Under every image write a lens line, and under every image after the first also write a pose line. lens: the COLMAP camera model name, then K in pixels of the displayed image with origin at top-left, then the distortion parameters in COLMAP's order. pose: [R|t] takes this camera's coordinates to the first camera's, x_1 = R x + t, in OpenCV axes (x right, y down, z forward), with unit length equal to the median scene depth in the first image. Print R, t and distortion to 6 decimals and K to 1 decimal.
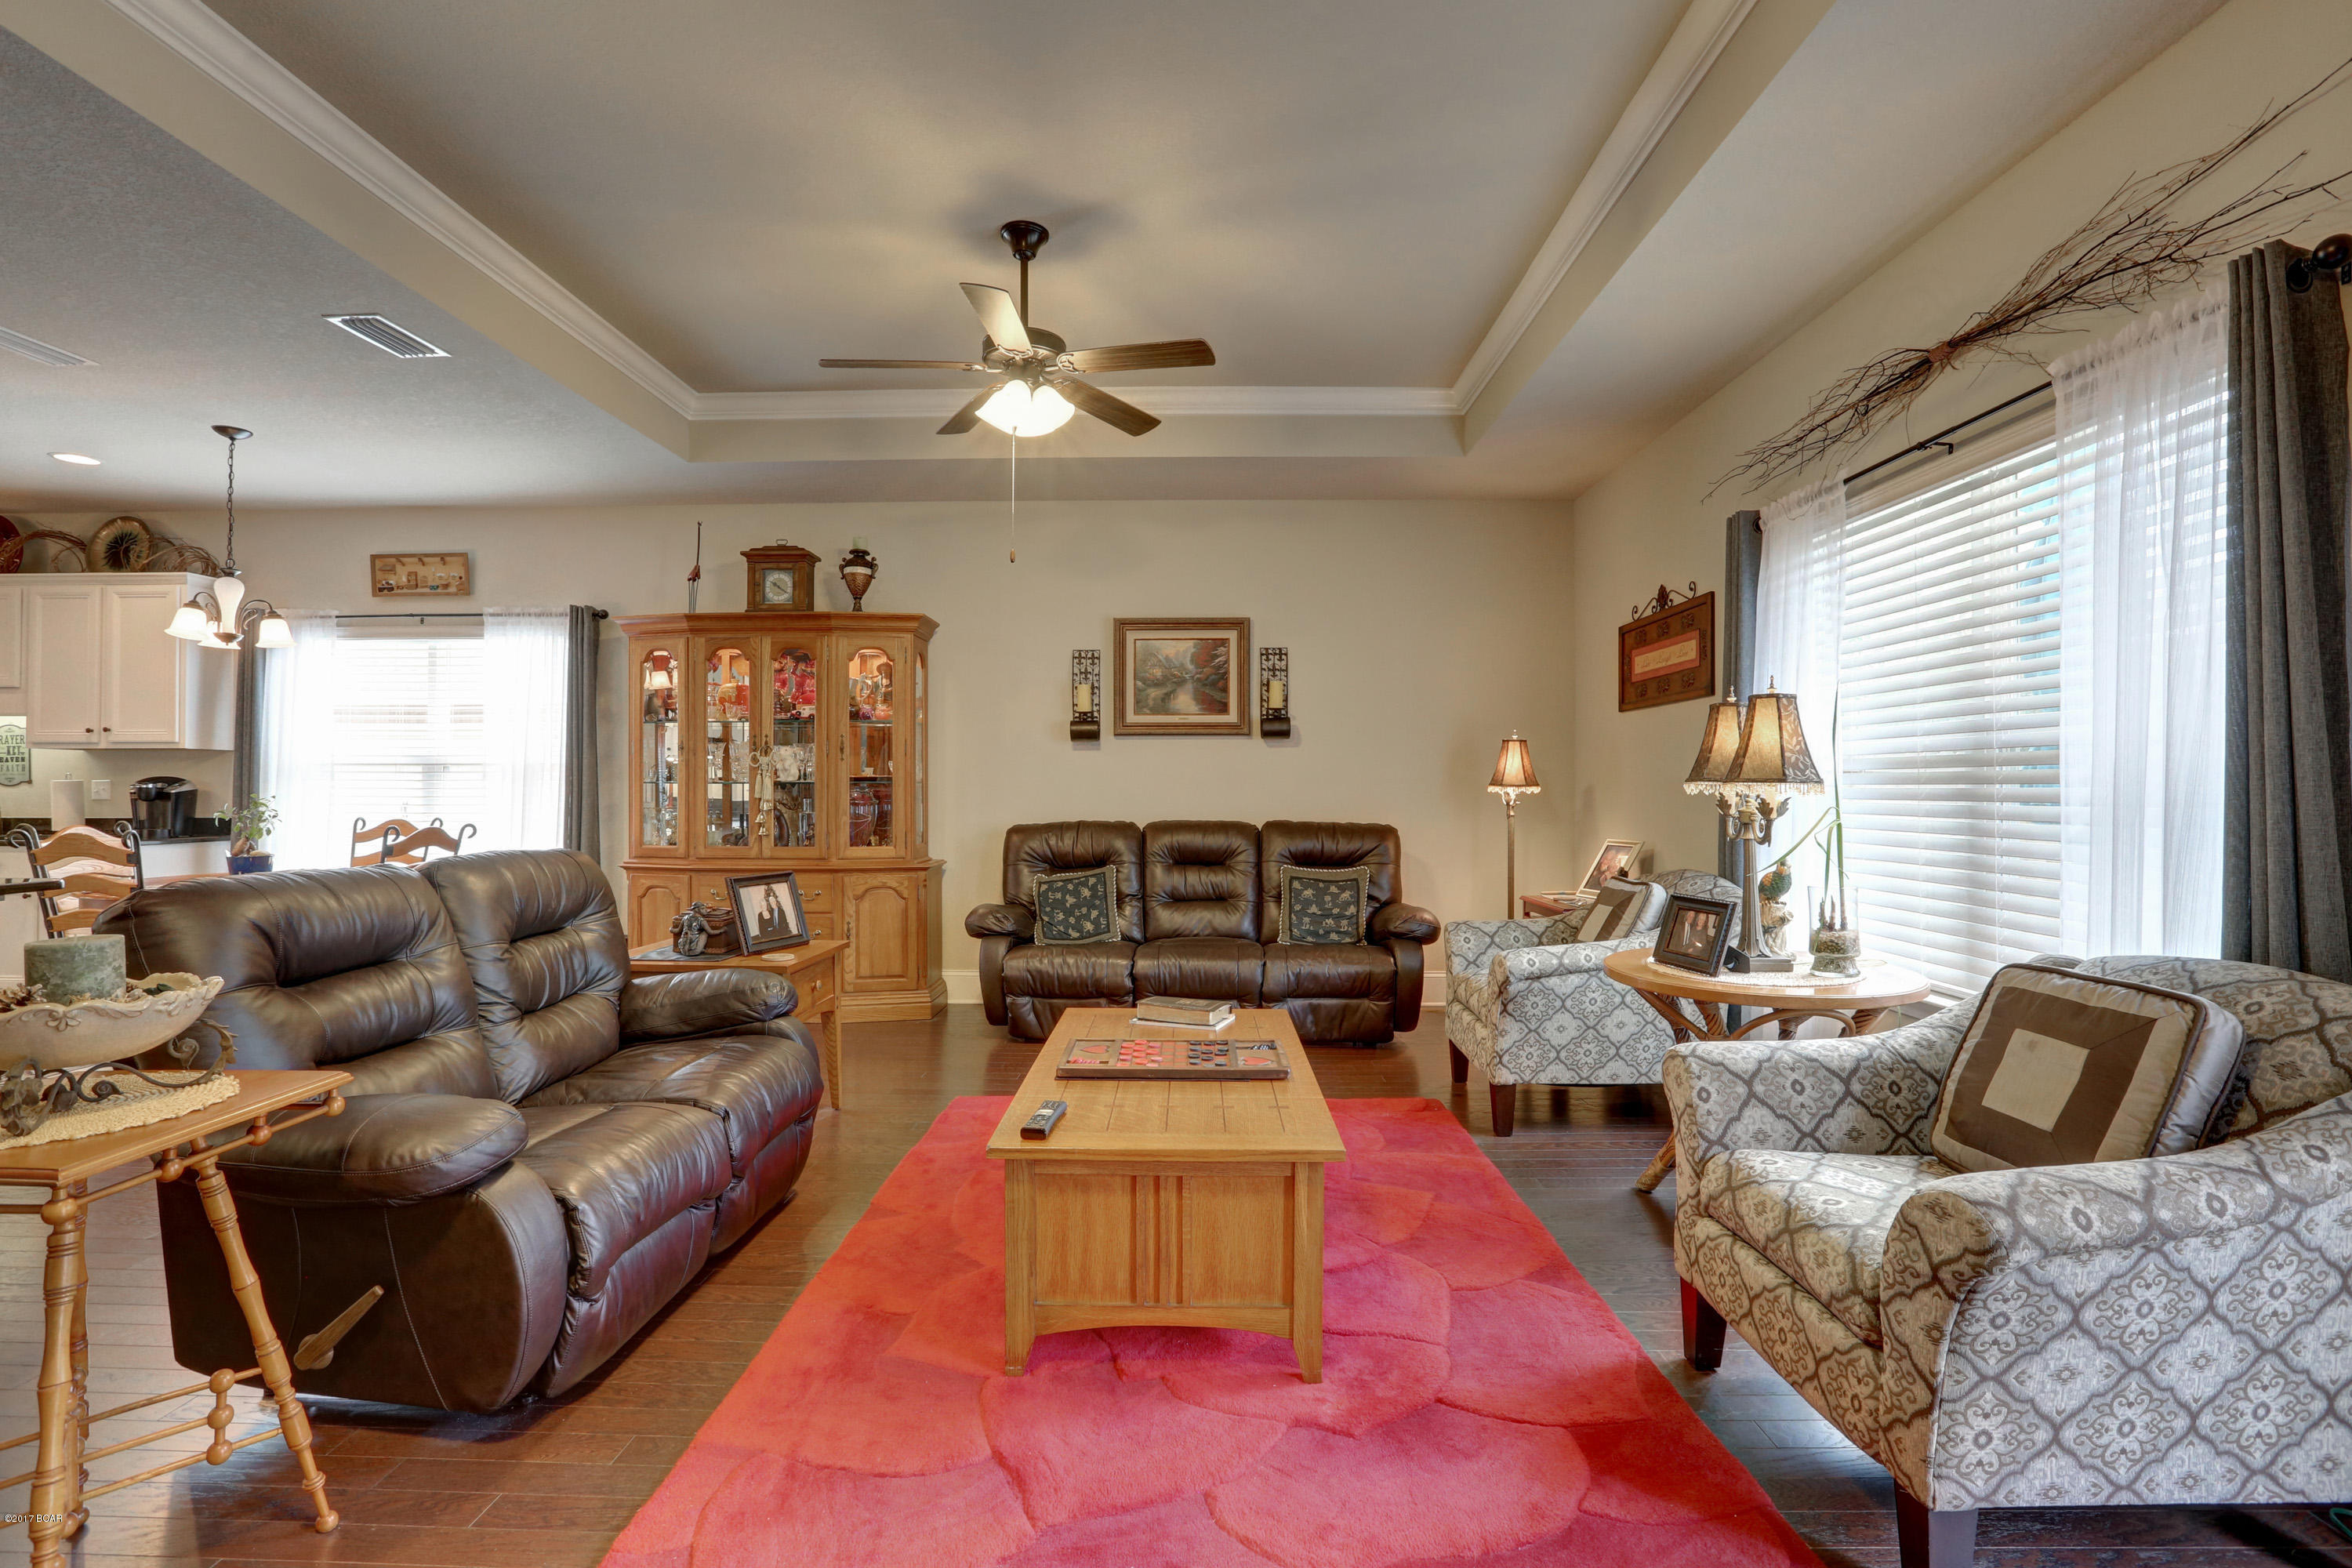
lens RADIAL K [[1077.5, 0, 1151.4], [0, 1077.5, 776.7], [0, 0, 1]] dist [-0.049001, 0.012135]
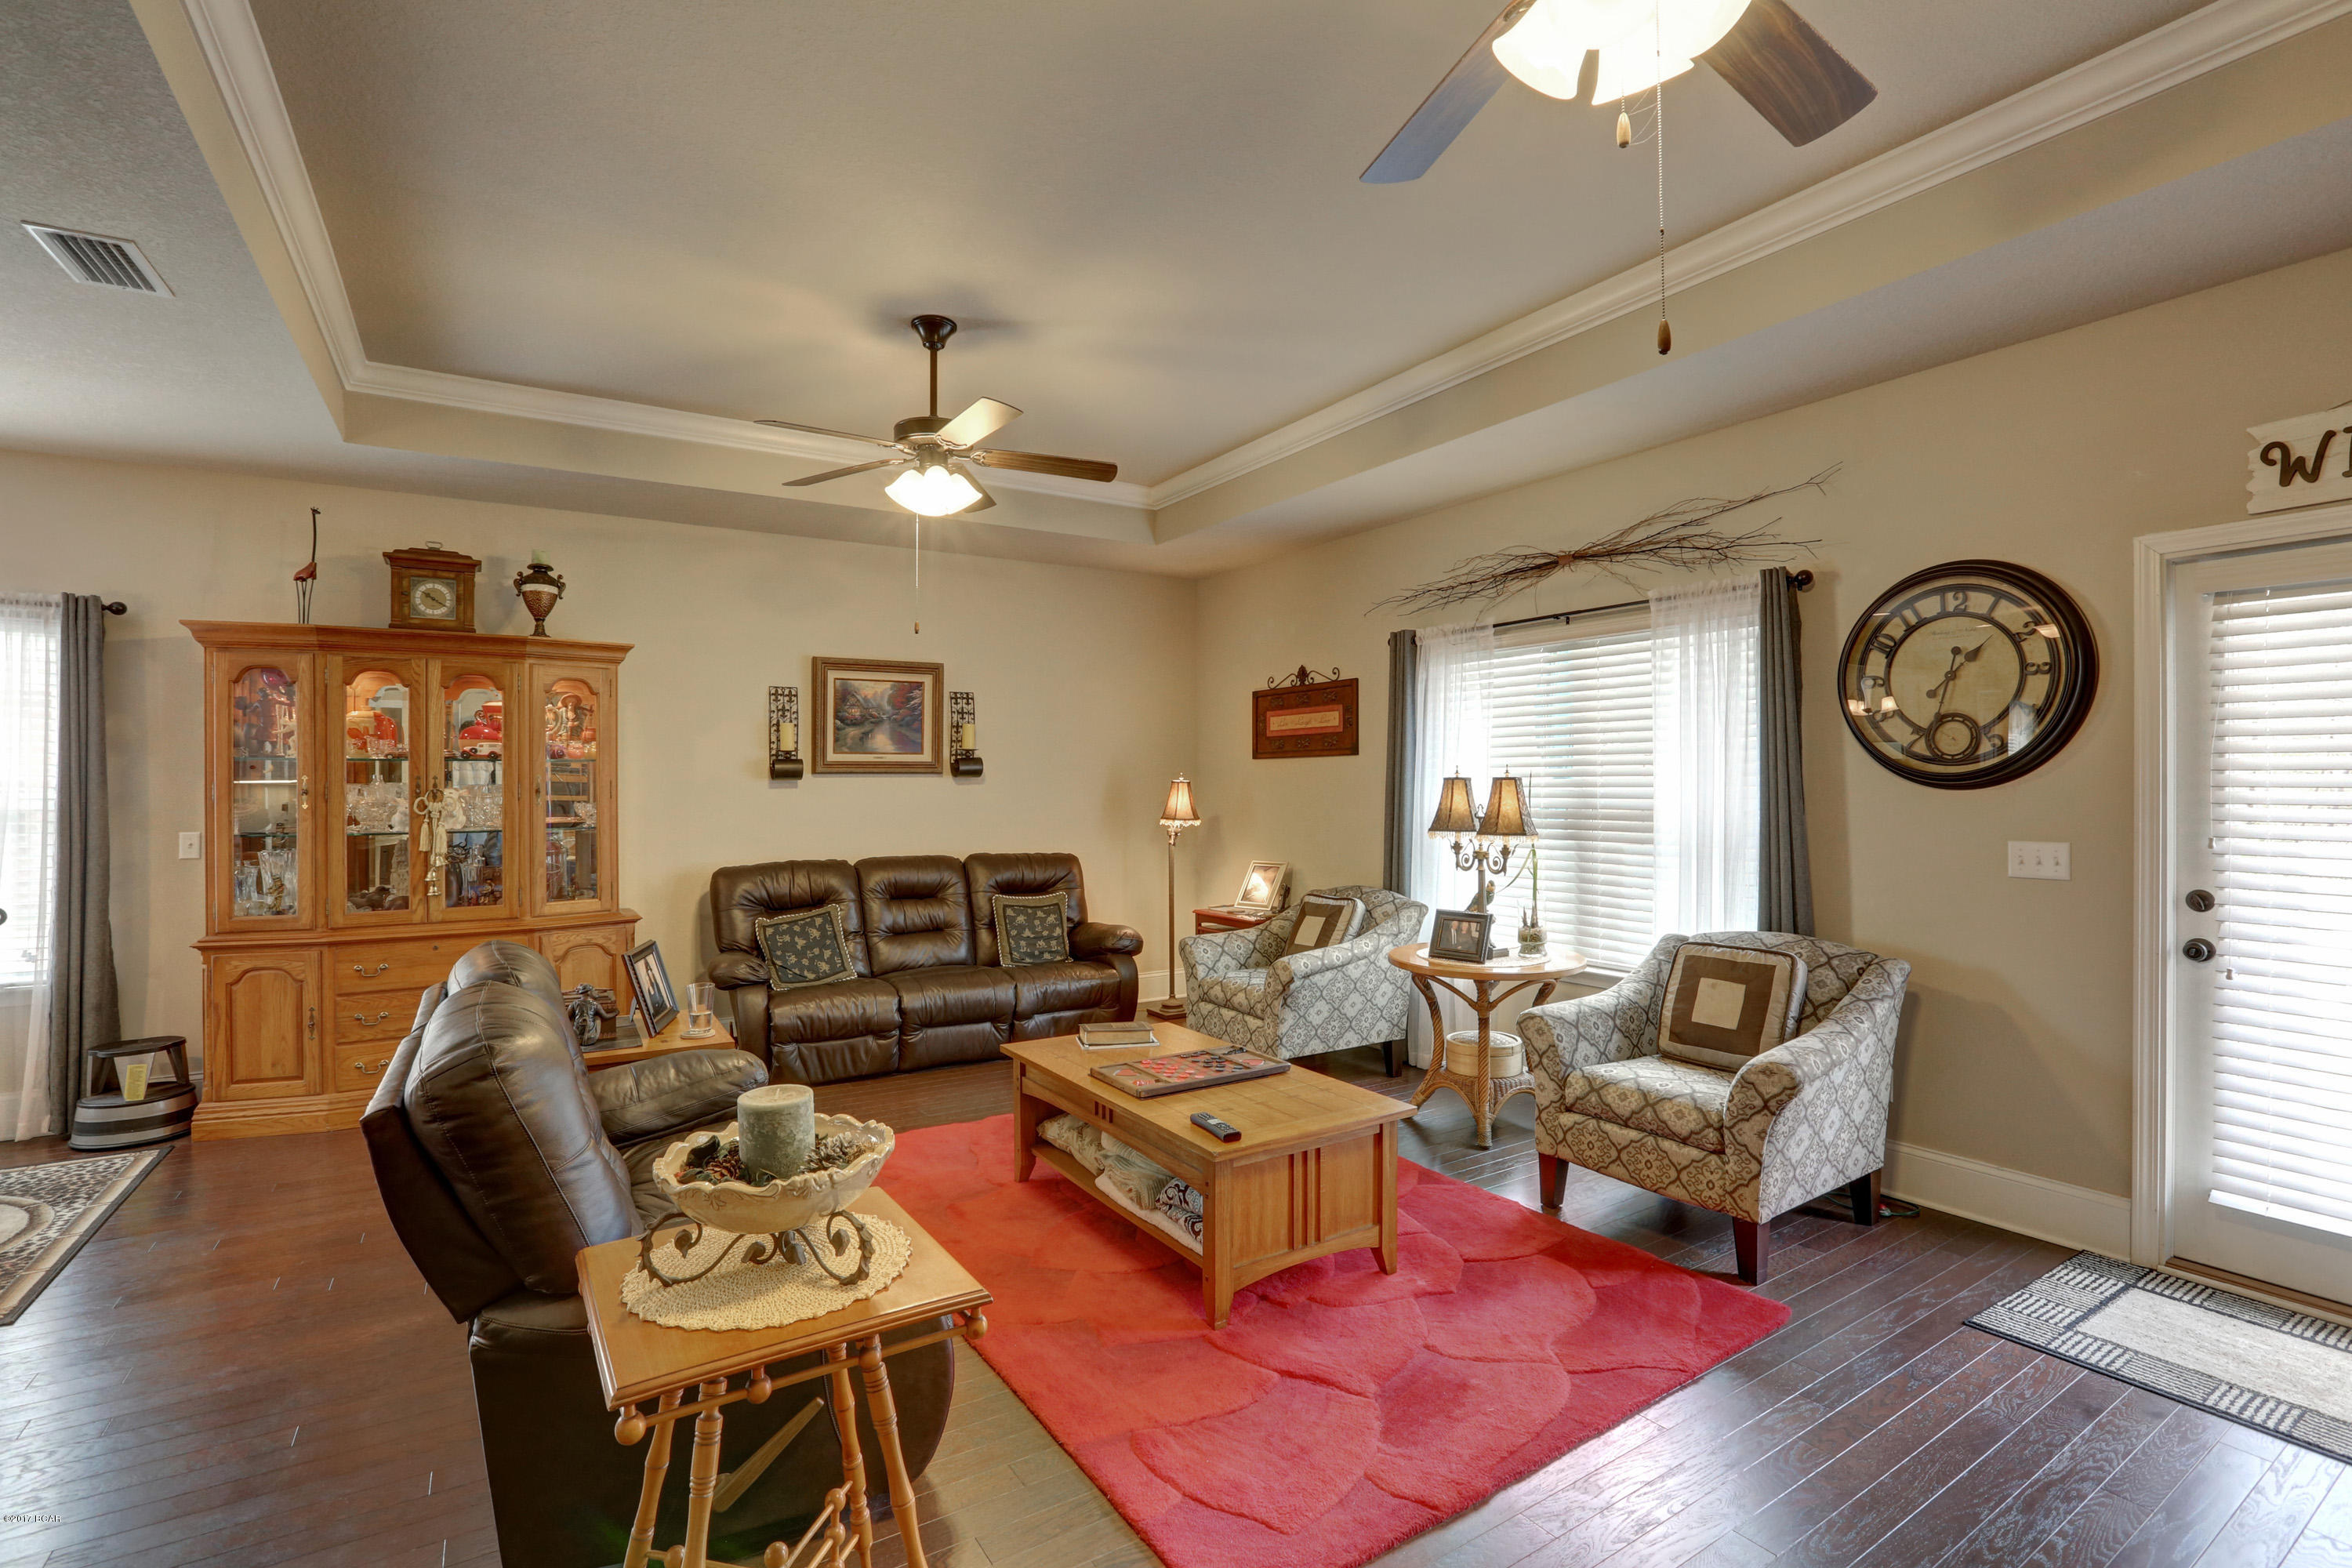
lens RADIAL K [[1077.5, 0, 1177.9], [0, 1077.5, 779.9], [0, 0, 1]] dist [-0.049001, 0.012135]
pose [[0.832230, -0.001901, 0.554428, -0.367181], [0.000403, 0.999996, 0.002824, -0.042410], [-0.554431, -0.002127, 0.832227, -0.017240]]
